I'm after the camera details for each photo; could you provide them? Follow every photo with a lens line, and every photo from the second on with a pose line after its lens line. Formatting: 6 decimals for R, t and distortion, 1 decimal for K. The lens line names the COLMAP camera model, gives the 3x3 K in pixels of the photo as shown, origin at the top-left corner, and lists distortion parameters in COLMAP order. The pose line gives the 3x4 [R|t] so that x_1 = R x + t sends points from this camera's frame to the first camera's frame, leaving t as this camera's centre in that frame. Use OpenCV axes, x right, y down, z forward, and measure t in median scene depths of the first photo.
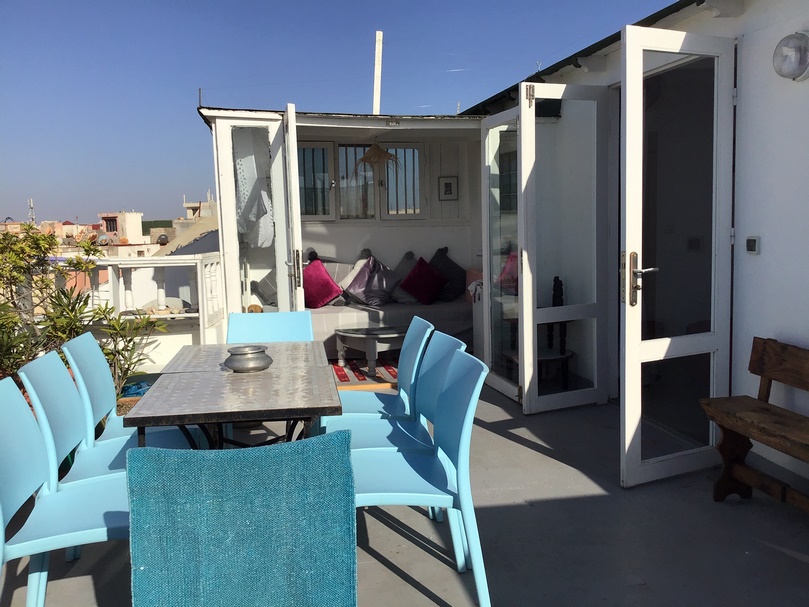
lens RADIAL K [[721.9, 0, 404.5], [0, 721.9, 303.5], [0, 0, 1]] dist [0.002153, 0.000431]
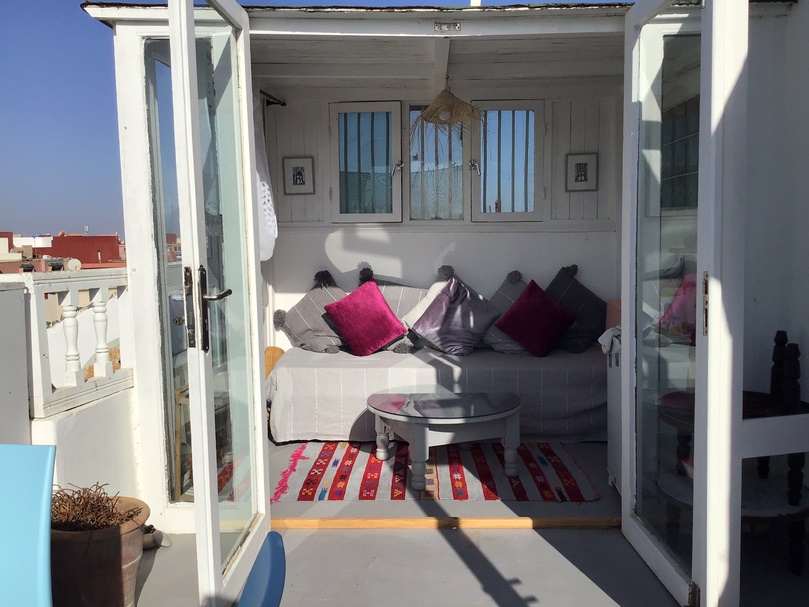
lens RADIAL K [[729.0, 0, 404.5], [0, 729.0, 303.5], [0, 0, 1]] dist [0.054428, -0.115526]
pose [[0.974809, 0.028422, -0.221222, 0.056861], [-0.033048, 0.999305, -0.017239, -0.029863], [0.220578, 0.024116, 0.975071, 0.360964]]
